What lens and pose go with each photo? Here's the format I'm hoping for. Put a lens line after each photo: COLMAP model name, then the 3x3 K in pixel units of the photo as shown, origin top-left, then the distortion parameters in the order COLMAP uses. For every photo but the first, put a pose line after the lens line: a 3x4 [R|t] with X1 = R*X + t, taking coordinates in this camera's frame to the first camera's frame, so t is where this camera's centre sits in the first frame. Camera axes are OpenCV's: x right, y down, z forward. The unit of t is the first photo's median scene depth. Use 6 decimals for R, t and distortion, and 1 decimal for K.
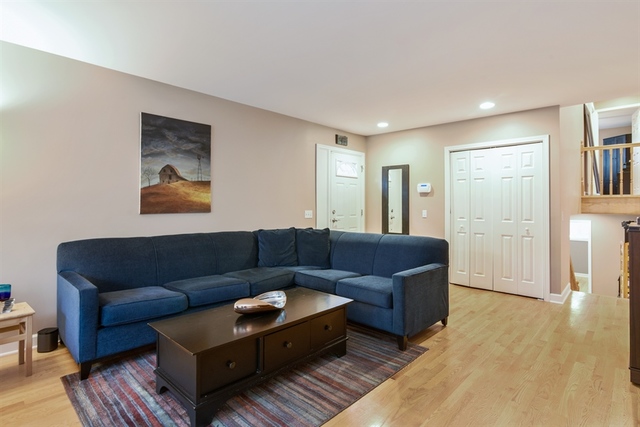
lens RADIAL K [[331.4, 0, 318.0], [0, 331.4, 208.0], [0, 0, 1]] dist [-0.002638, -0.000174]
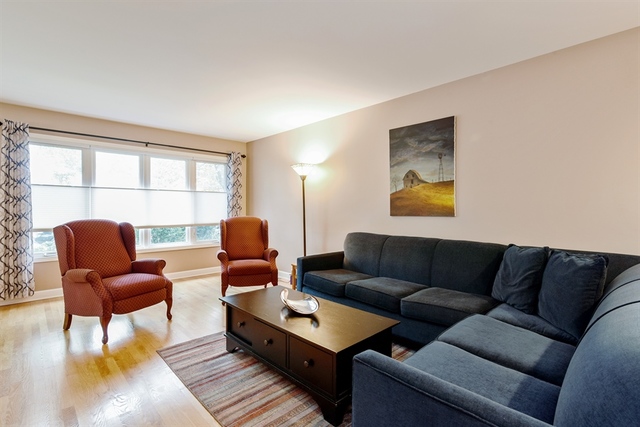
lens RADIAL K [[302.5, 0, 317.6], [0, 302.5, 213.7], [0, 0, 1]] dist [0.019853, -0.000584]
pose [[-0.033303, 0.014424, -0.999341, 0.530574], [-0.010051, 0.999840, 0.014766, -0.002465], [0.999395, 0.010536, -0.033152, 0.736982]]
